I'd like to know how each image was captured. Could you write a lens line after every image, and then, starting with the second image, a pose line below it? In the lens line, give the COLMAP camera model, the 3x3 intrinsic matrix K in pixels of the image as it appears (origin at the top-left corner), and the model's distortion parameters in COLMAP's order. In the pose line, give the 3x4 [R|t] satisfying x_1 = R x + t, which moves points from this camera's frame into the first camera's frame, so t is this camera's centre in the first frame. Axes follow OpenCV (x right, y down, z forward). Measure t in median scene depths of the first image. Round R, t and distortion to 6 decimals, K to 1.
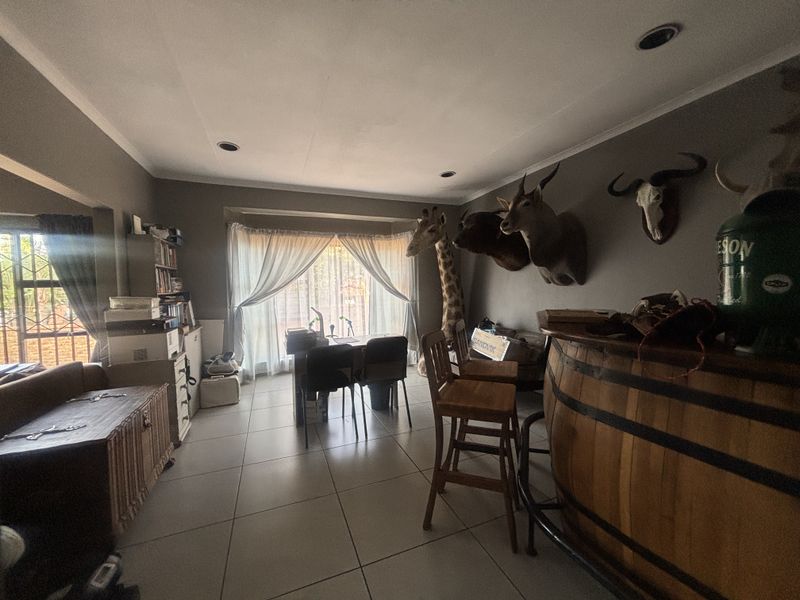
lens RADIAL K [[321.1, 0, 400.0], [0, 321.1, 300.0], [0, 0, 1]] dist [-0.000248, -0.000055]
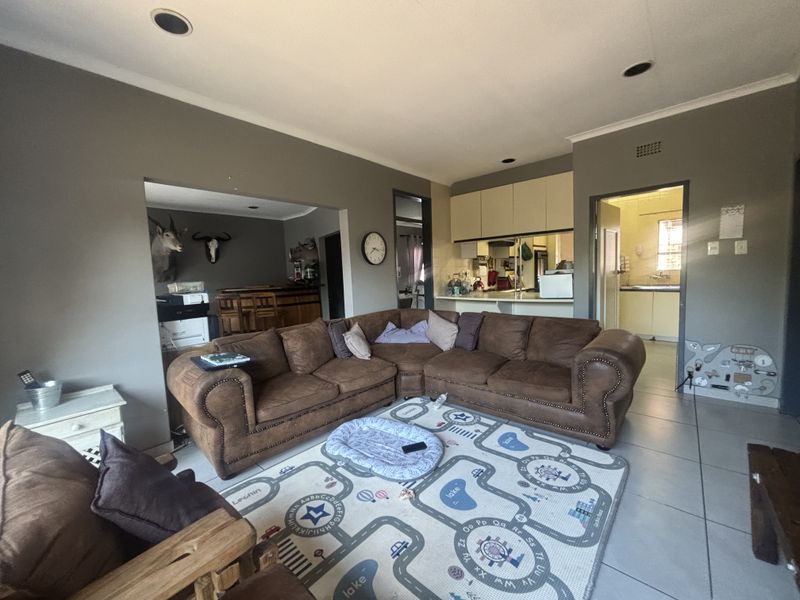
lens RADIAL K [[321.1, 0, 400.0], [0, 321.1, 300.0], [0, 0, 1]] dist [-0.000248, -0.000055]
pose [[-0.436499, -0.041786, 0.898734, -1.208598], [0.086469, 0.992348, 0.088135, 0.007126], [-0.895540, 0.116183, -0.429546, 0.464083]]
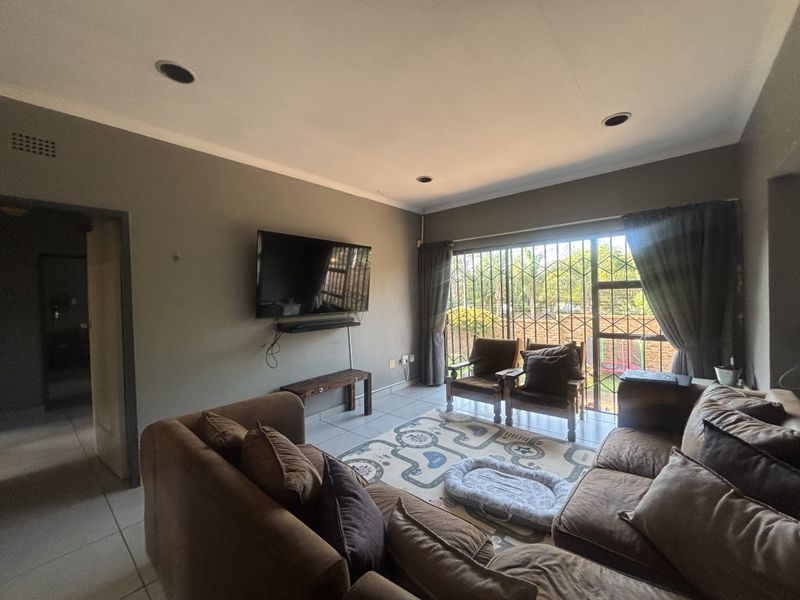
lens RADIAL K [[321.1, 0, 400.0], [0, 321.1, 300.0], [0, 0, 1]] dist [-0.000248, -0.000055]
pose [[0.463843, 0.009442, -0.885867, -0.540946], [-0.017914, 0.999839, 0.001277, 0.007808], [0.885737, 0.015277, 0.463937, -0.069176]]
